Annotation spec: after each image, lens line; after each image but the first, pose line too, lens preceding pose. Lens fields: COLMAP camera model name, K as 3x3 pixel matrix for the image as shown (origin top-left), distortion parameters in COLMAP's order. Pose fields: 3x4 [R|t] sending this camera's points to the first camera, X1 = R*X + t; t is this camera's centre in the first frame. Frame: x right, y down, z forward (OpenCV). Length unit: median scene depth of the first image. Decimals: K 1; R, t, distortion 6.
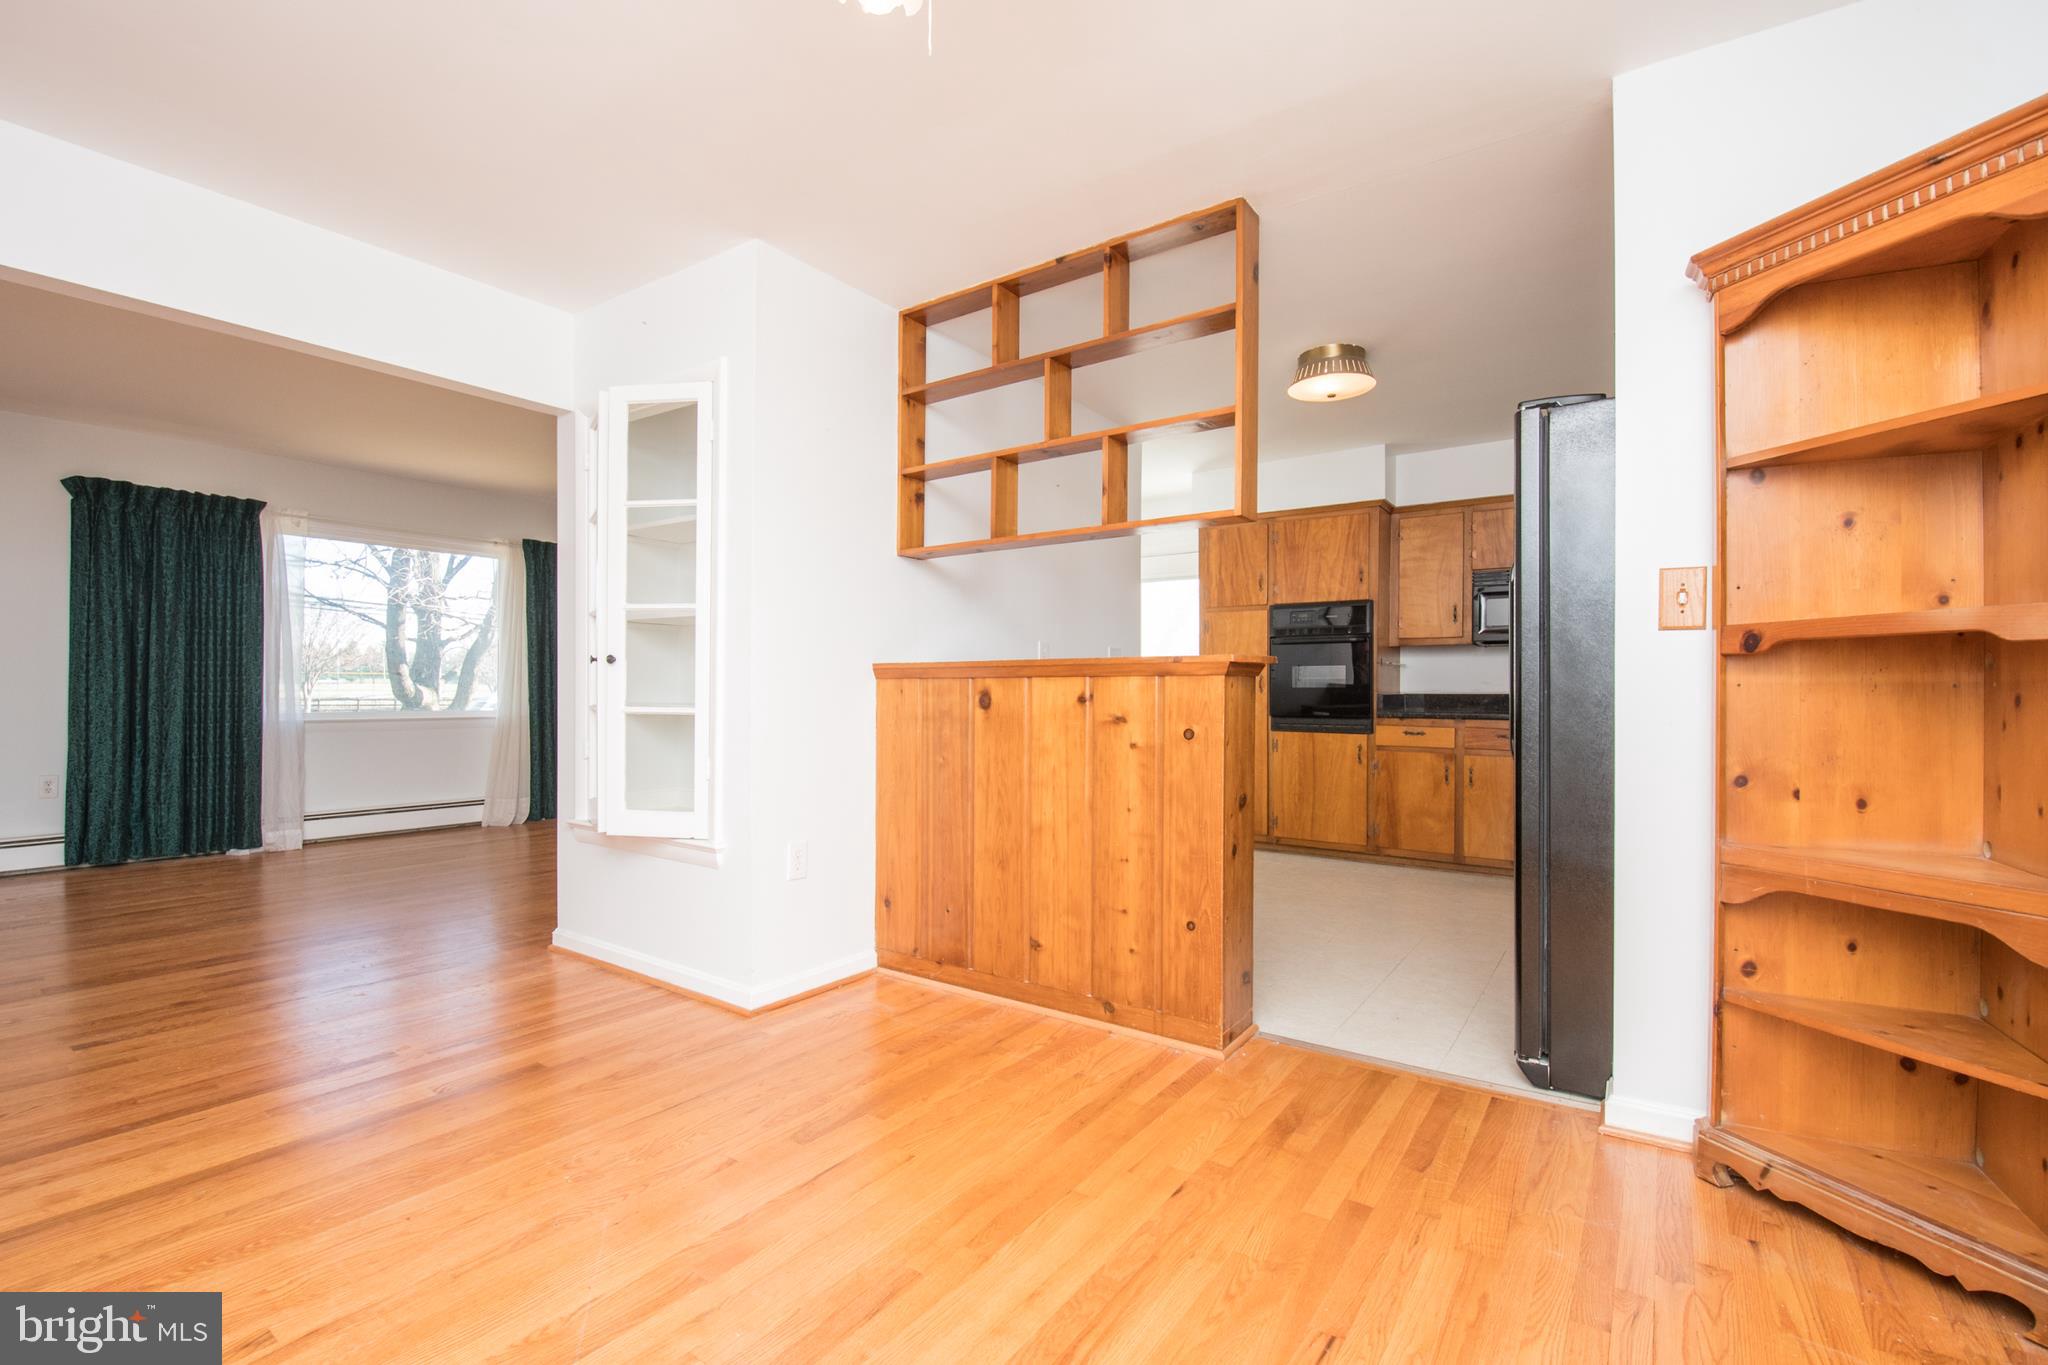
lens RADIAL K [[892.5, 0, 1015.5], [0, 892.5, 691.2], [0, 0, 1]] dist [0.003612, -0.015182]
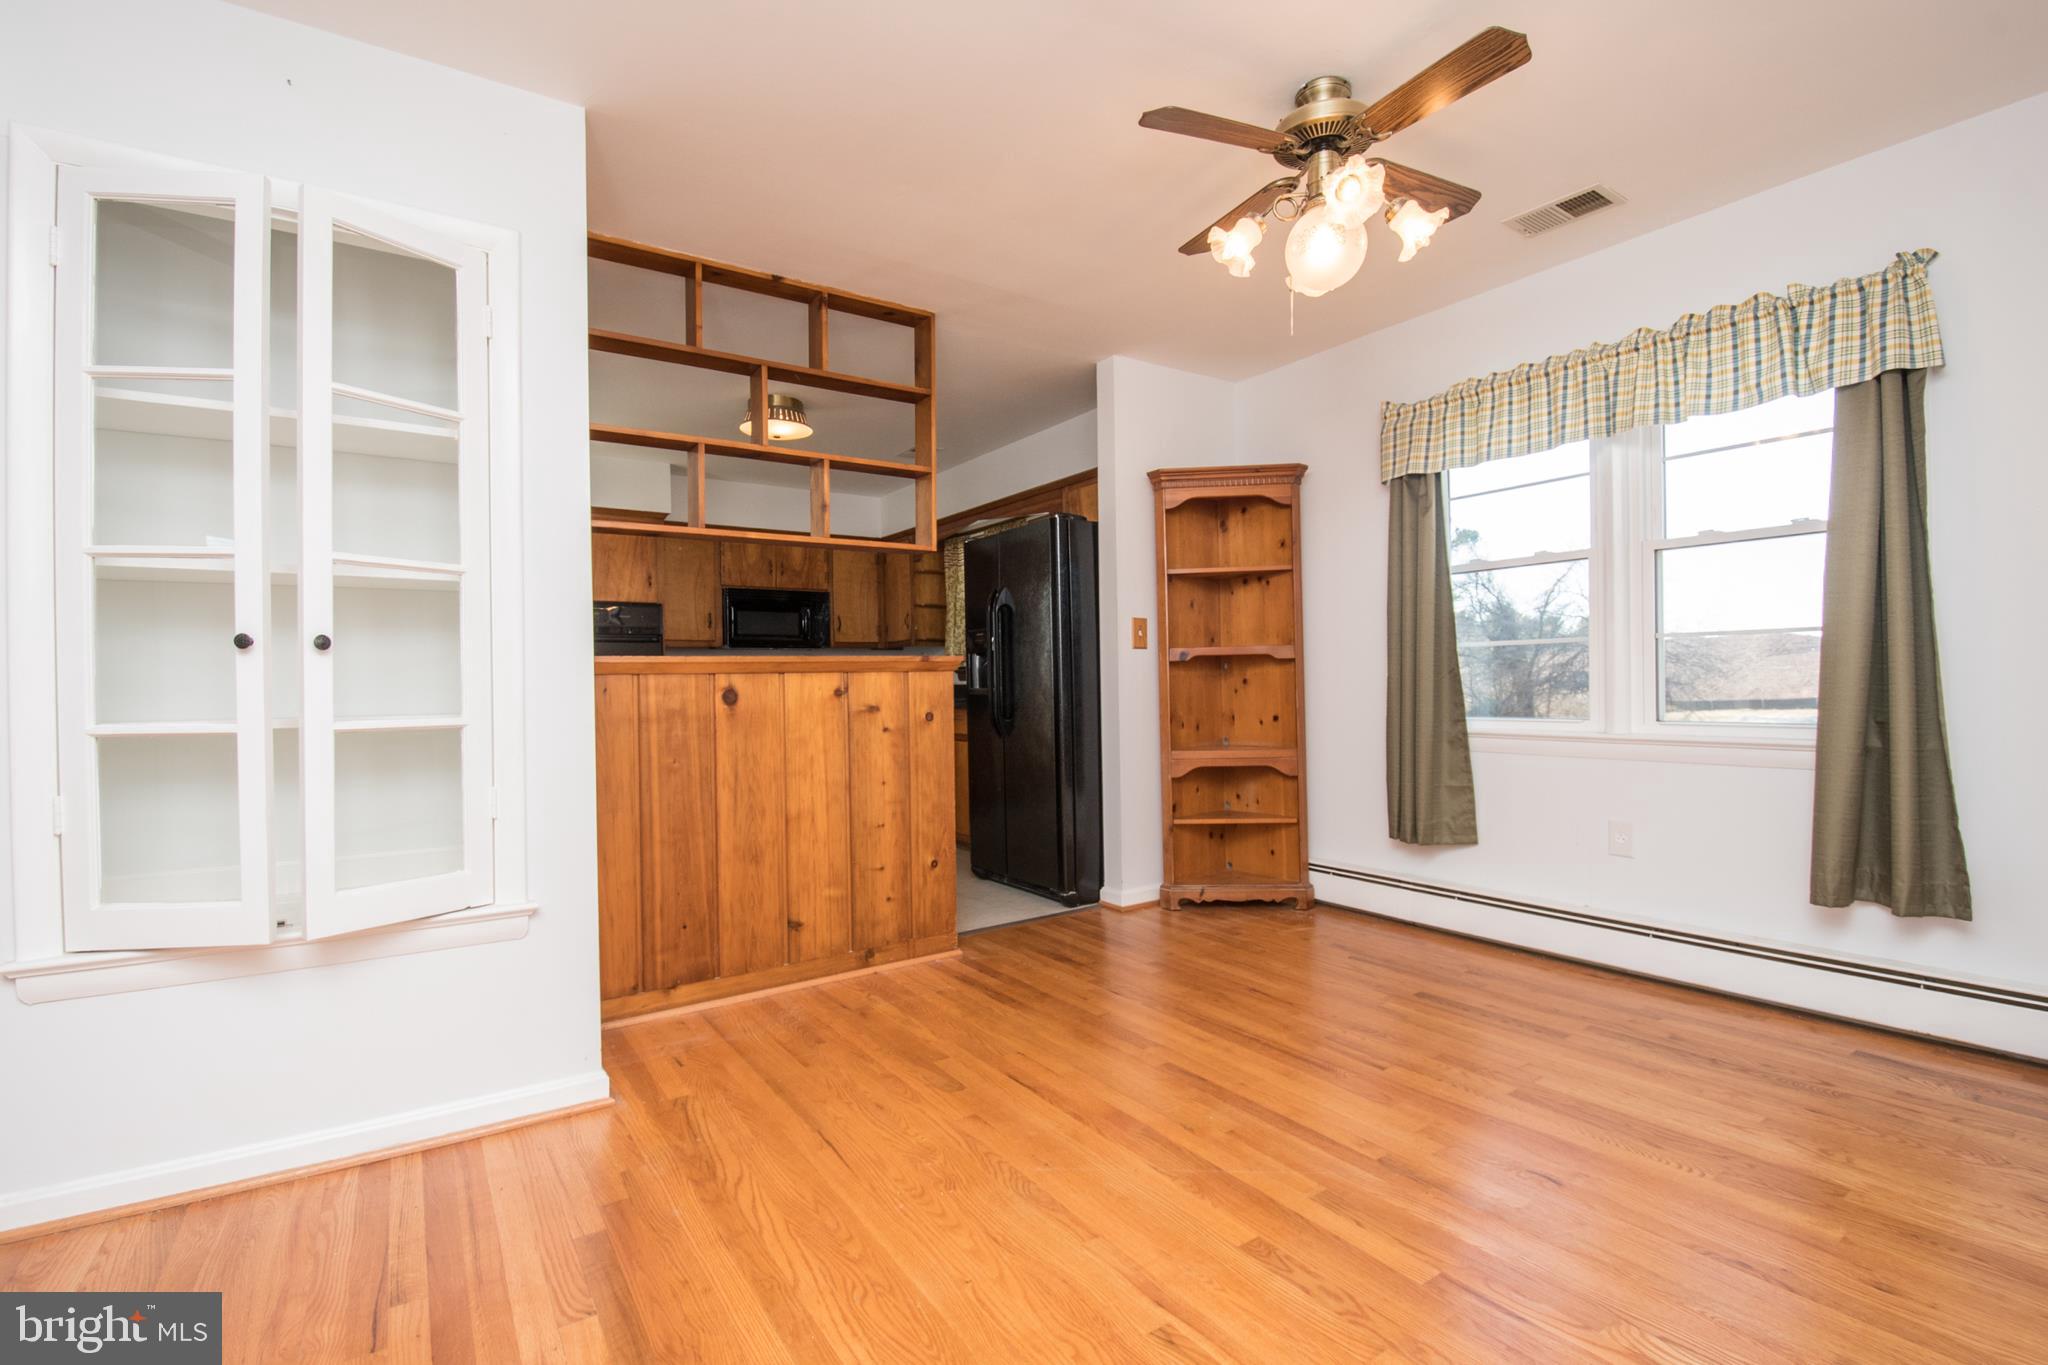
lens RADIAL K [[913.1, 0, 1014.2], [0, 913.1, 690.5], [0, 0, 1]] dist [0.002364, -0.016998]
pose [[0.350642, -0.015839, 0.936376, -0.536106], [0.017669, 0.999791, 0.010295, -0.000876], [-0.936343, 0.012935, 0.350848, 0.224198]]
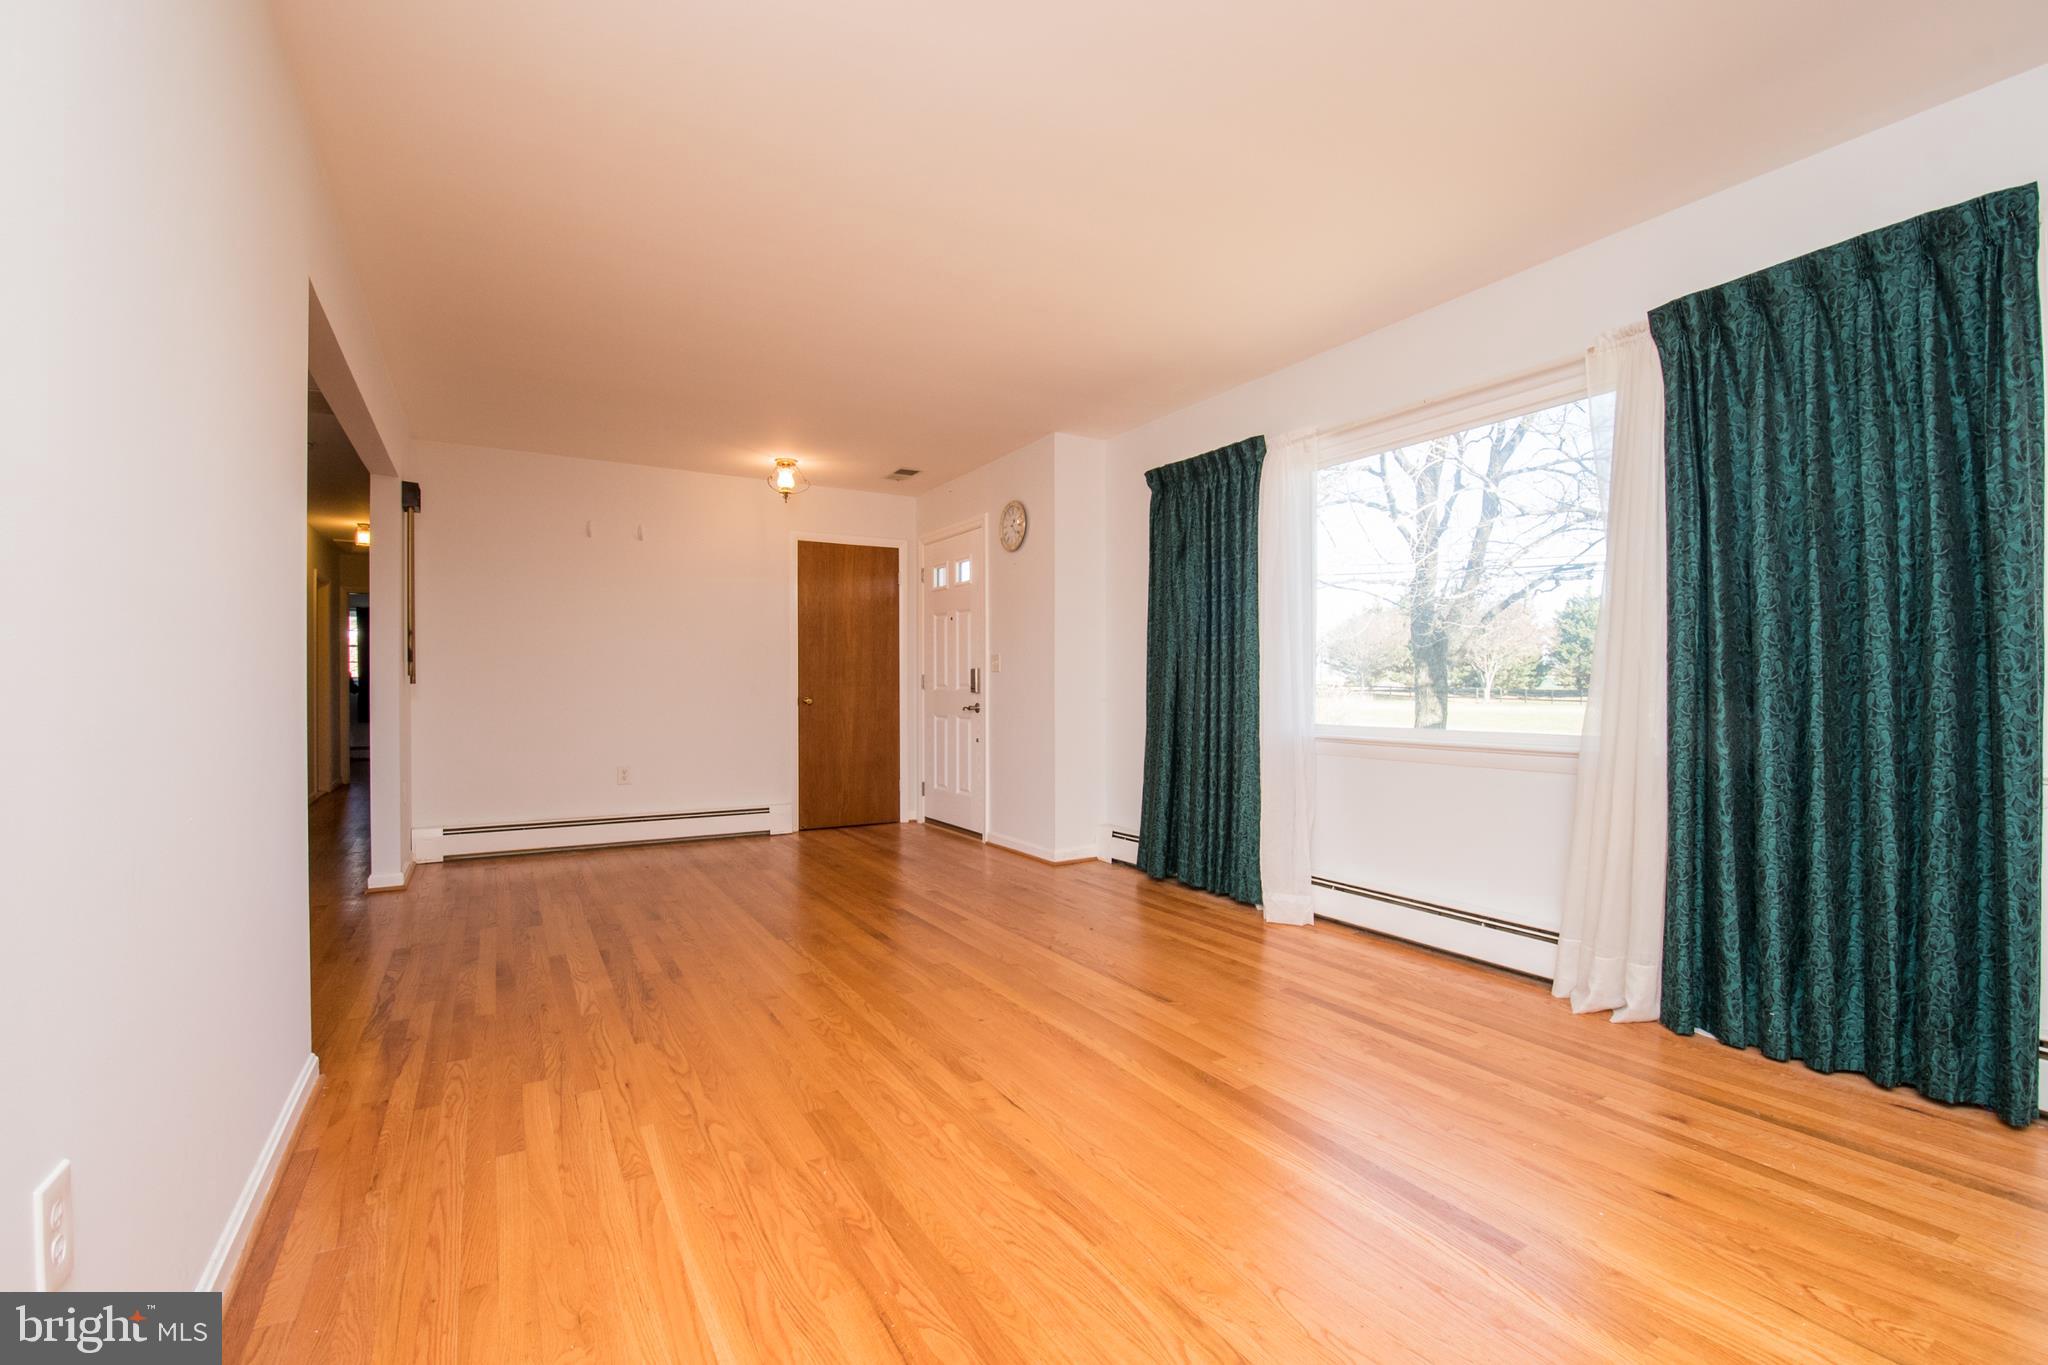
lens RADIAL K [[892.5, 0, 1015.5], [0, 892.5, 691.2], [0, 0, 1]] dist [0.003612, -0.015182]
pose [[-0.417258, -0.003235, -0.908782, -0.111199], [-0.002808, 0.999993, -0.002270, 0.000388], [0.908784, 0.001605, -0.417265, 1.264398]]
